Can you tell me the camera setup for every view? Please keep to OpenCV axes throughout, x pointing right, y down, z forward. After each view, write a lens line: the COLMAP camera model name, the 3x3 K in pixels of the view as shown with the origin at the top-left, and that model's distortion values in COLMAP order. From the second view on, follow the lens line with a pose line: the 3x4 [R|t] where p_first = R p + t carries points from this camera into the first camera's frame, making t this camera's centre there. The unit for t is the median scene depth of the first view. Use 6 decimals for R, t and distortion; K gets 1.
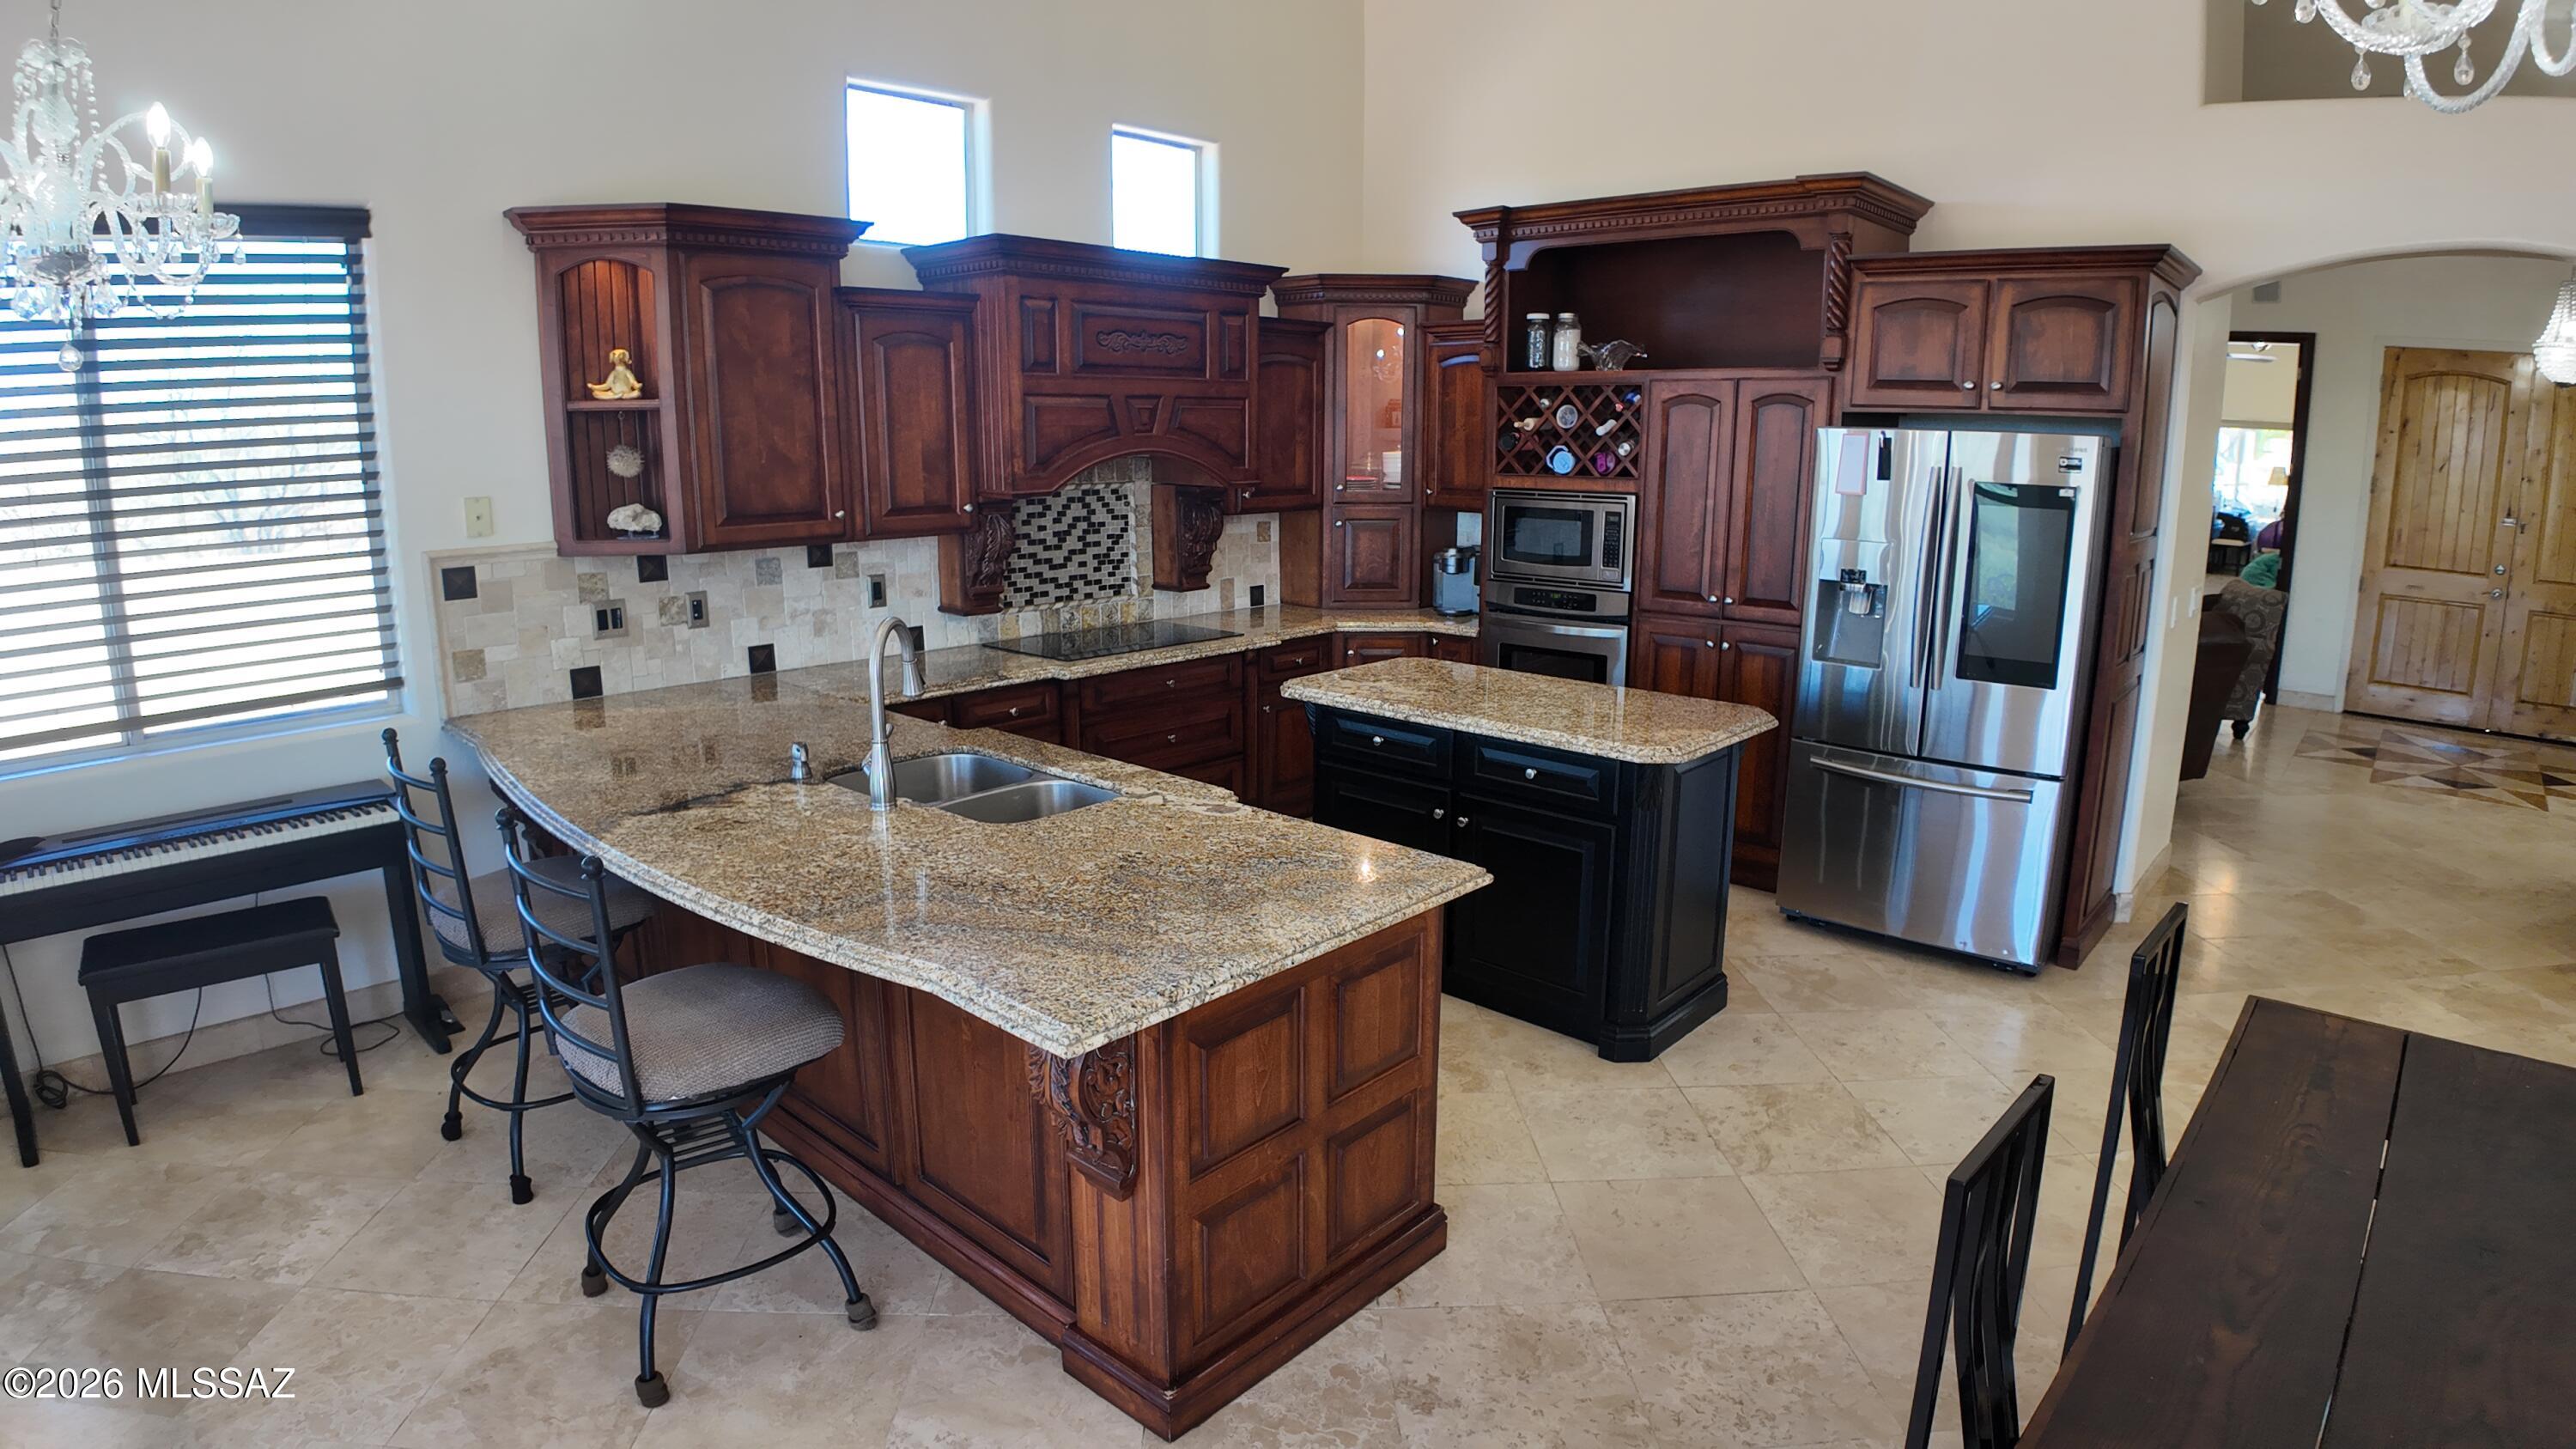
lens RADIAL K [[1362.5, 0, 1306.2], [0, 1362.5, 731.2], [0, 0, 1]] dist [-0.093988, -0.015816]
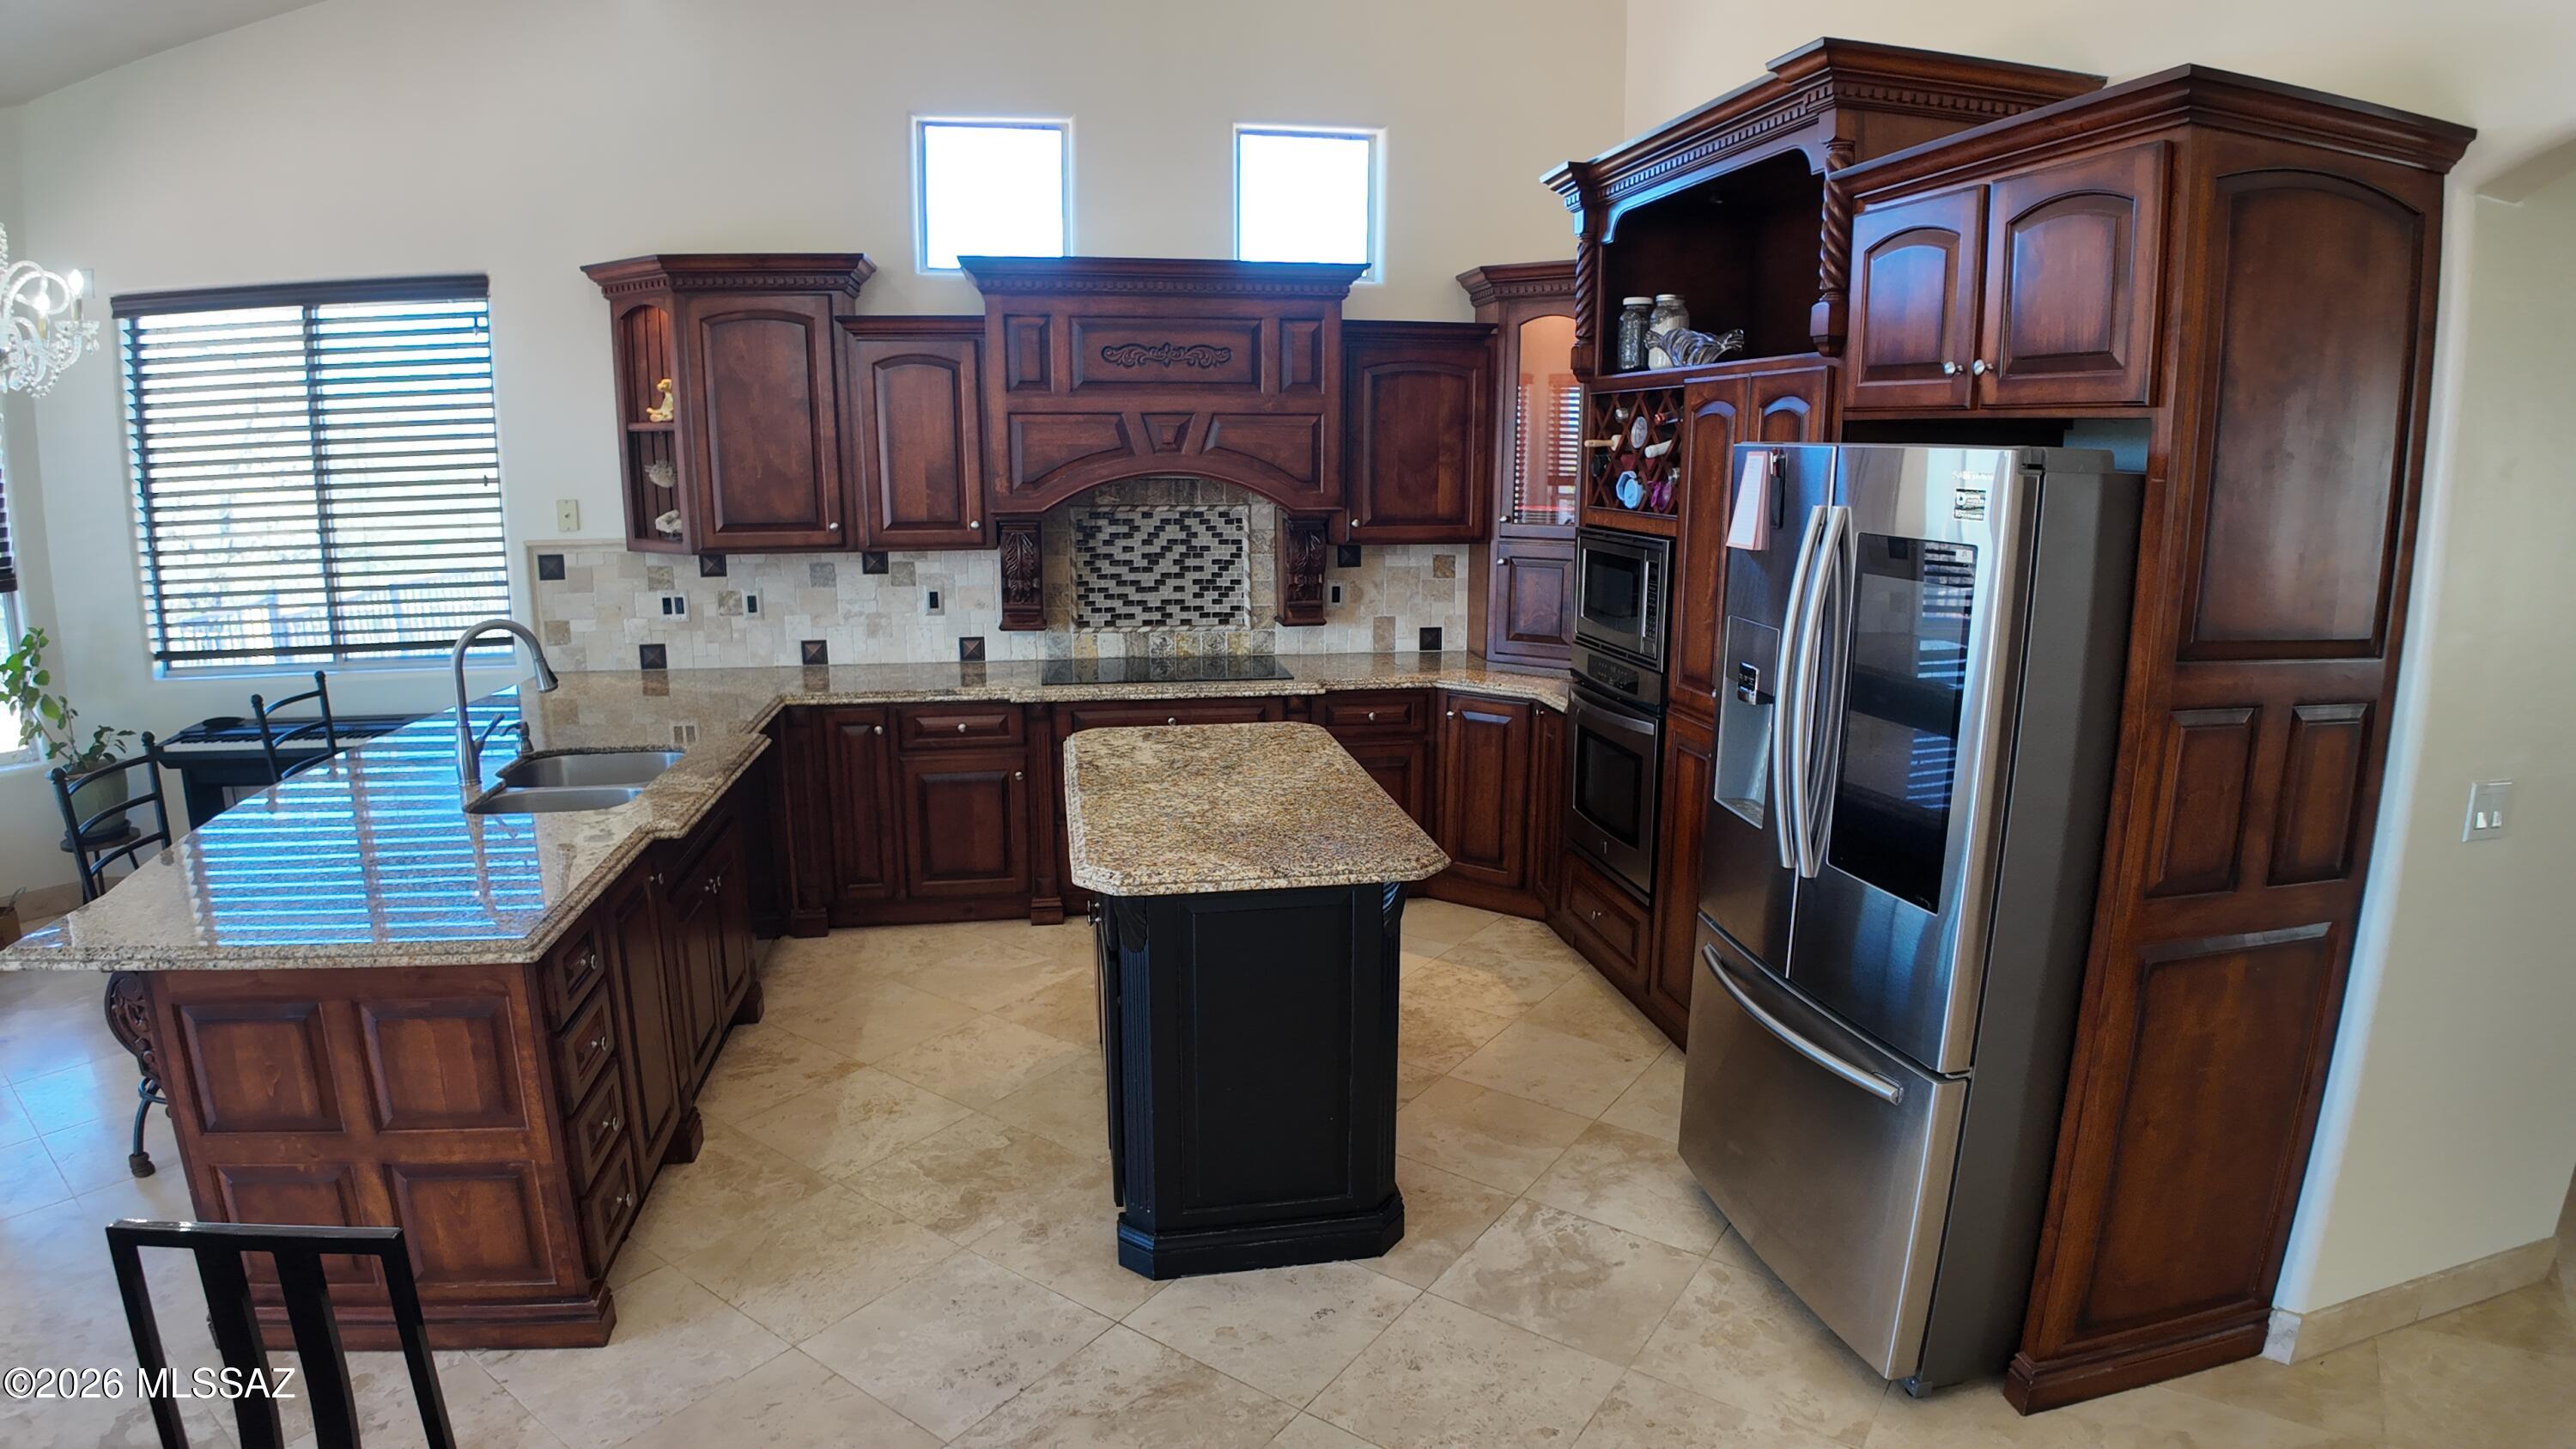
lens RADIAL K [[1362.5, 0, 1314.0], [0, 1362.5, 736.0], [0, 0, 1]] dist [-0.093988, -0.015816]
pose [[0.797064, 0.126789, -0.590435, 0.535871], [-0.134725, 0.990404, 0.030804, -0.068134], [0.588675, 0.054993, 0.806497, 0.312086]]
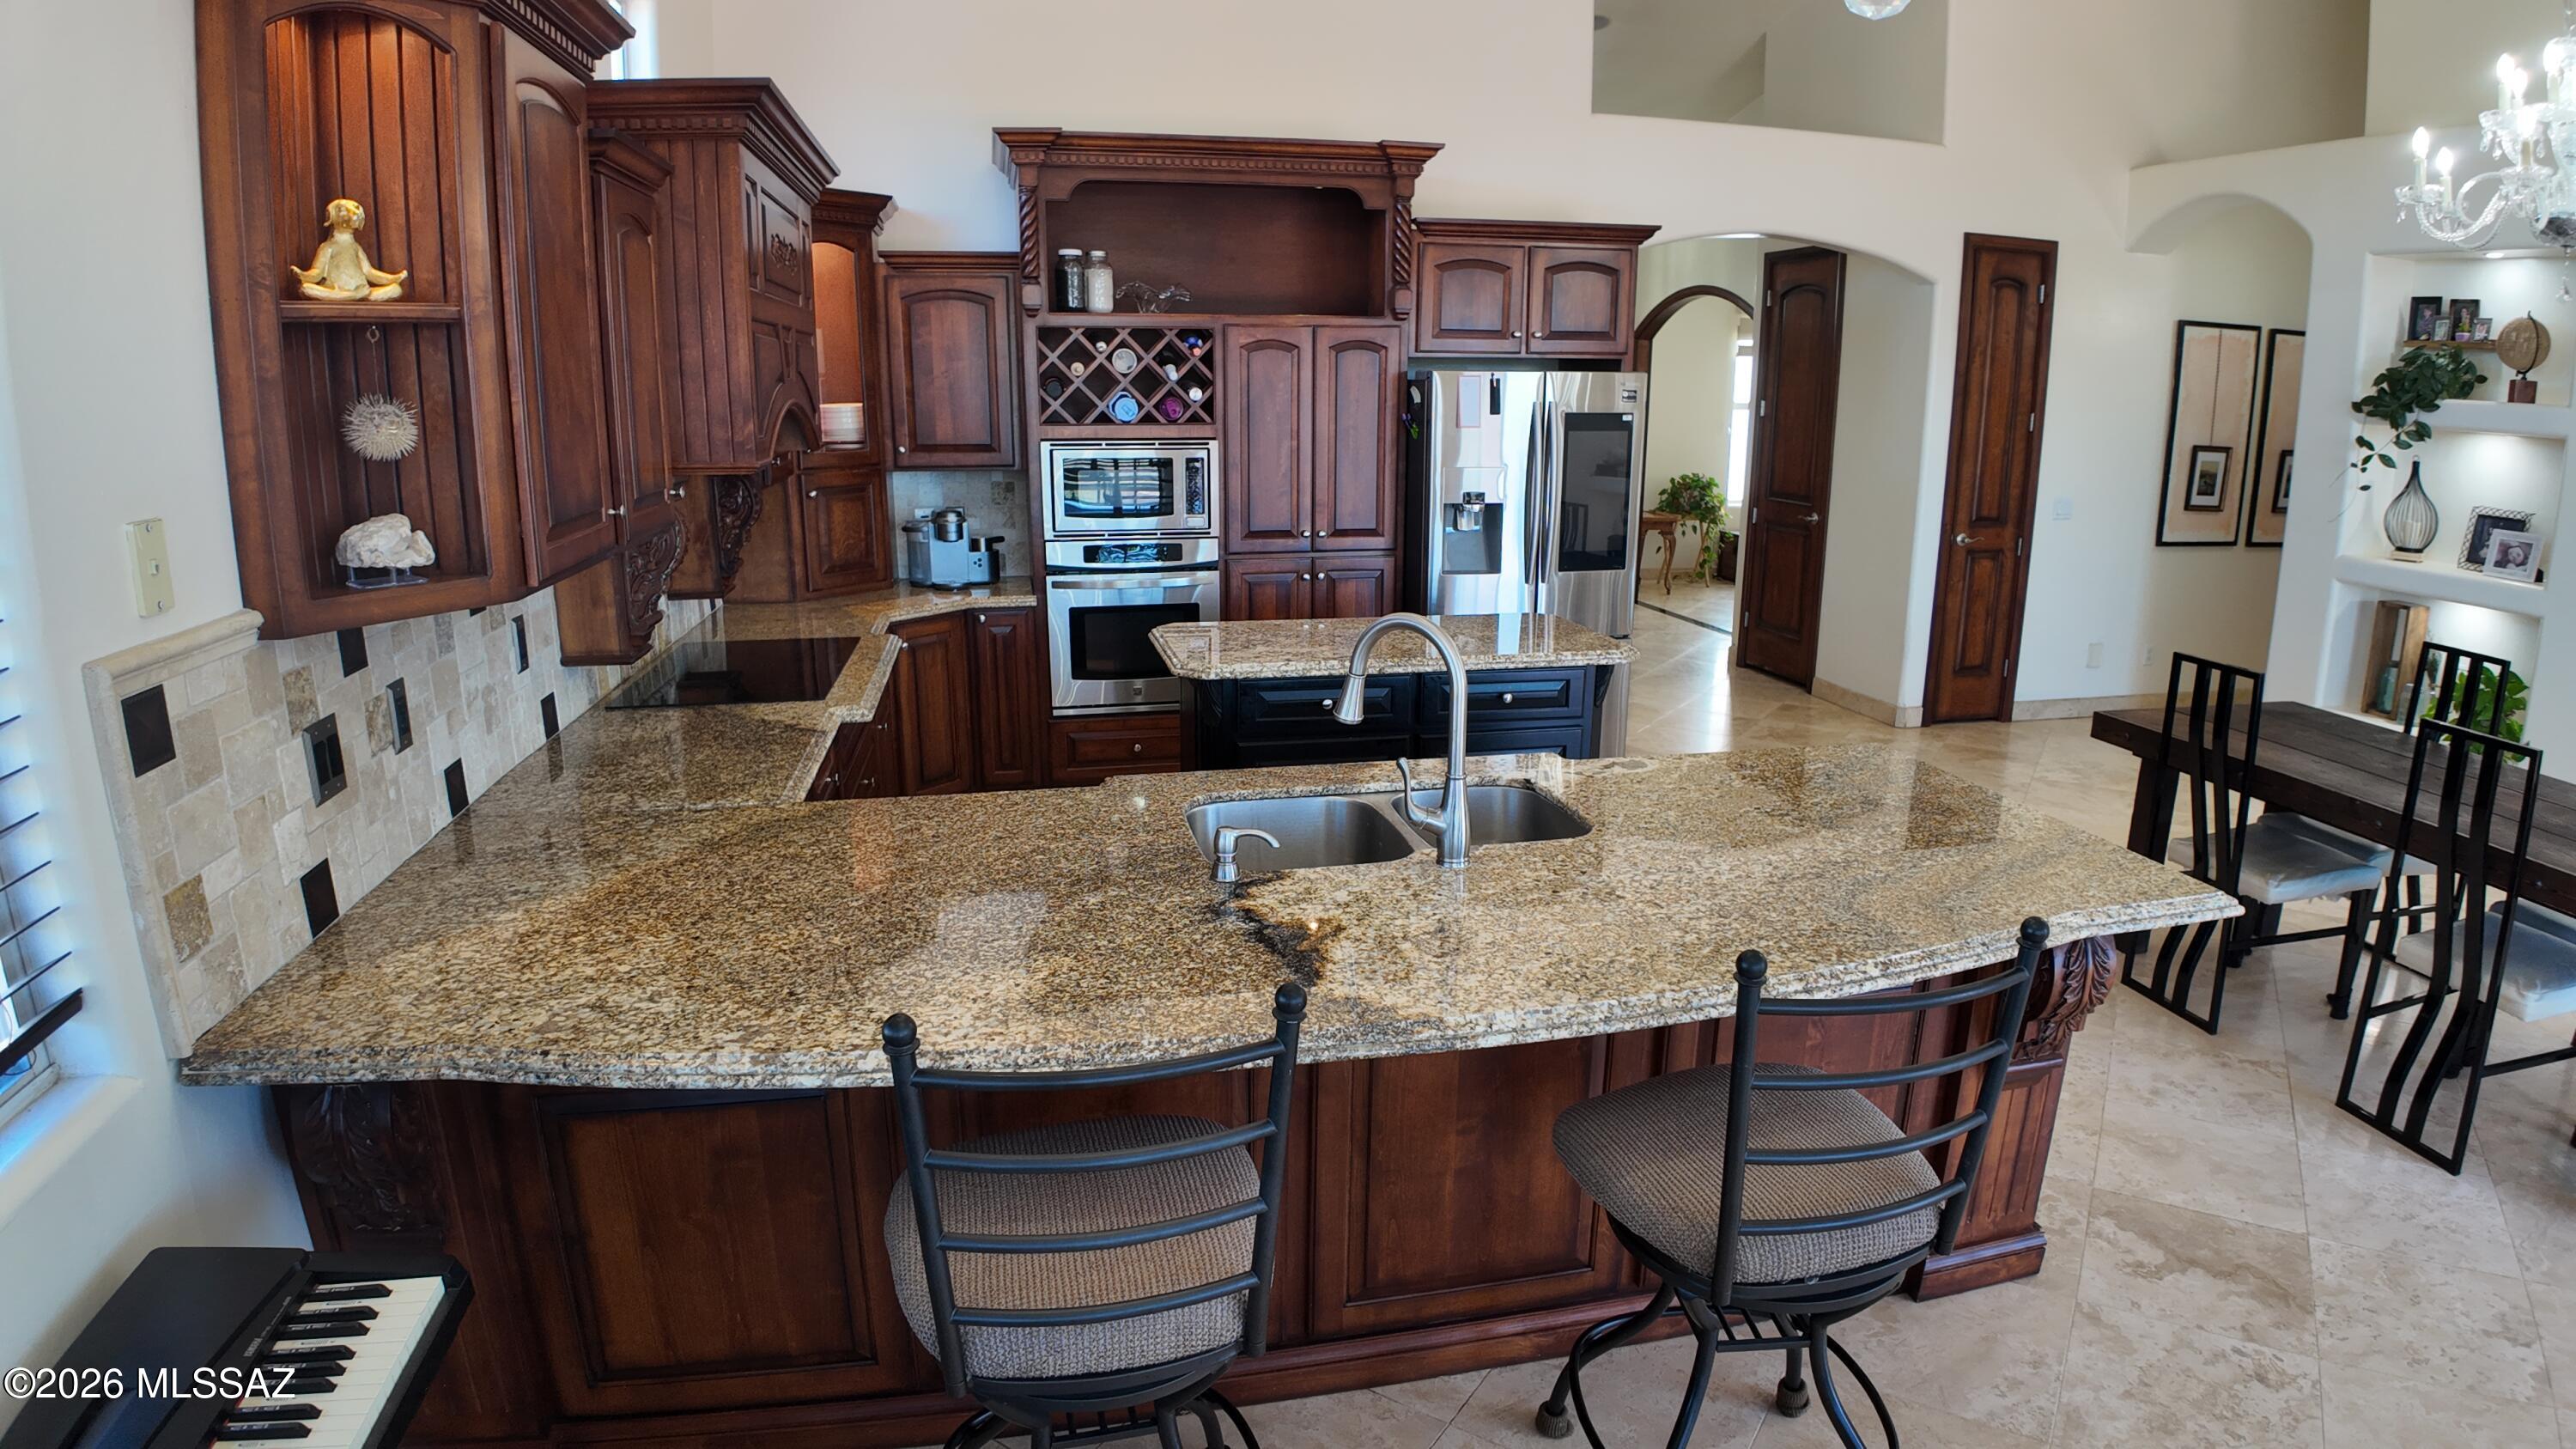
lens RADIAL K [[1362.5, 0, 1292.6], [0, 1362.5, 740.4], [0, 0, 1]] dist [-0.093988, -0.015816]
pose [[0.588132, -0.204672, 0.782438, -0.561387], [0.174102, 0.976807, 0.124649, -0.072014], [-0.789803, 0.062914, 0.610125, 0.355388]]
